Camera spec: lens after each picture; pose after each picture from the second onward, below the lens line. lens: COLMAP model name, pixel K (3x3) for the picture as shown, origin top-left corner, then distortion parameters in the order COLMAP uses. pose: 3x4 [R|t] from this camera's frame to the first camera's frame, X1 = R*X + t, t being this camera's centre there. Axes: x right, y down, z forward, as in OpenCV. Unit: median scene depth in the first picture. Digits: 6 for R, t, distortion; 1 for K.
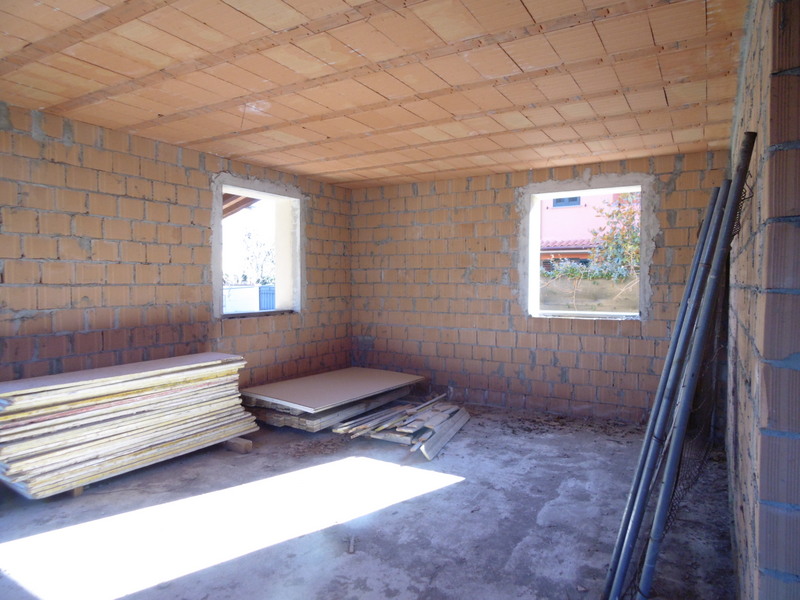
lens RADIAL K [[527.6, 0, 395.3], [0, 527.6, 299.2], [0, 0, 1]] dist [0.006310, -0.000258]
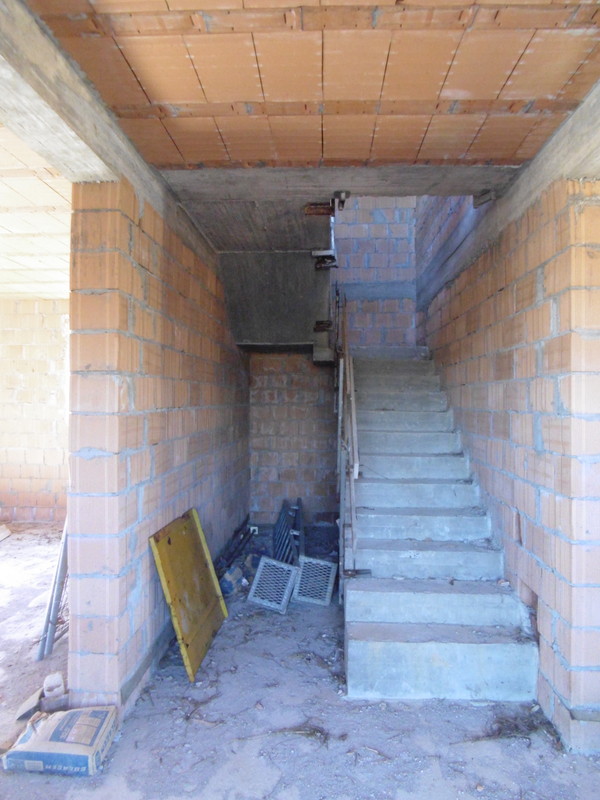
lens RADIAL K [[573.7, 0, 299.5], [0, 573.7, 397.5], [0, 0, 1]] dist [-0.021916, -0.001670]
pose [[0.886584, 0.003920, 0.462552, 0.123498], [0.012710, 0.999380, -0.032832, 0.001419], [-0.462394, 0.034988, 0.885984, -0.250422]]
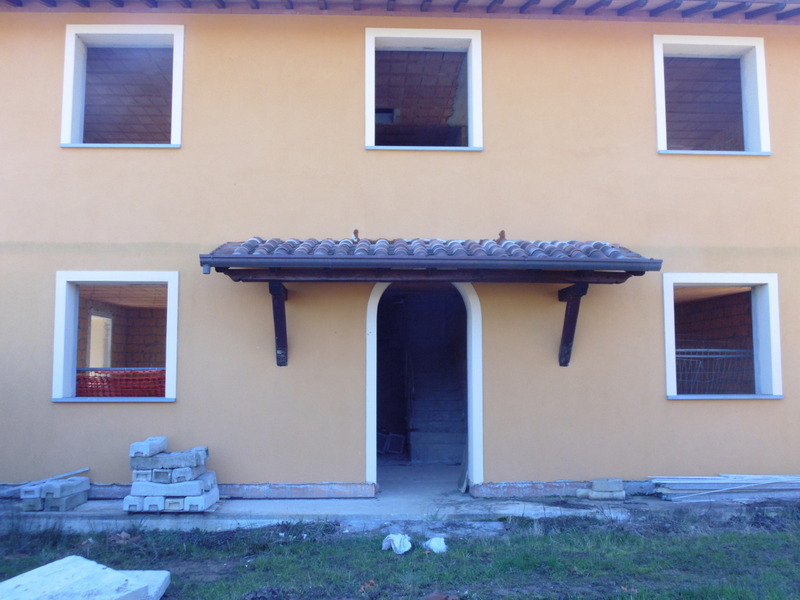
lens RADIAL K [[811.1, 0, 400.3], [0, 811.1, 298.9], [0, 0, 1]] dist [-0.030923, 0.000000]
pose [[0.842161, 0.051071, 0.536802, -0.836763], [0.016247, 0.992650, -0.119929, 0.068519], [-0.538981, 0.109721, 0.835141, -1.713718]]
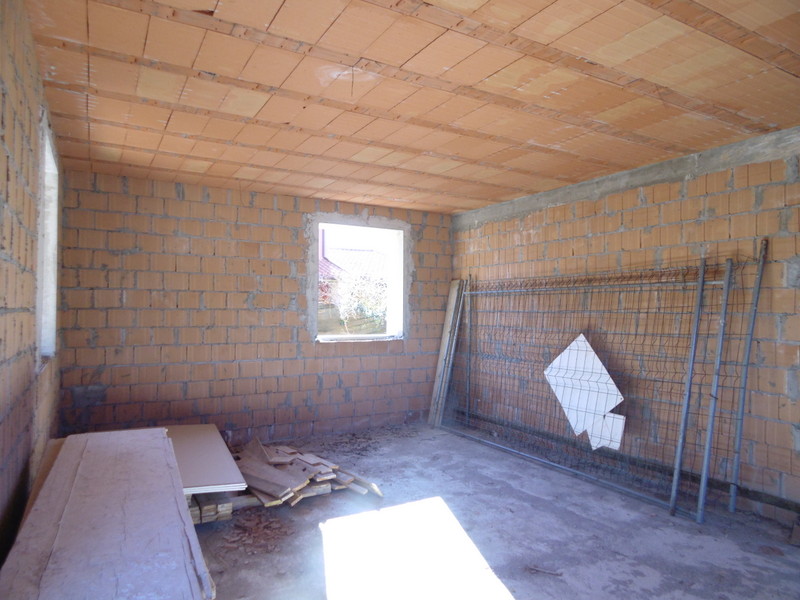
lens RADIAL K [[527.6, 0, 397.3], [0, 527.6, 301.5], [0, 0, 1]] dist [0.006310, -0.000258]
pose [[0.487553, 0.014988, 0.872964, -0.567635], [0.022988, 0.999286, -0.029996, -0.011572], [-0.872790, 0.034692, 0.486861, 0.379843]]
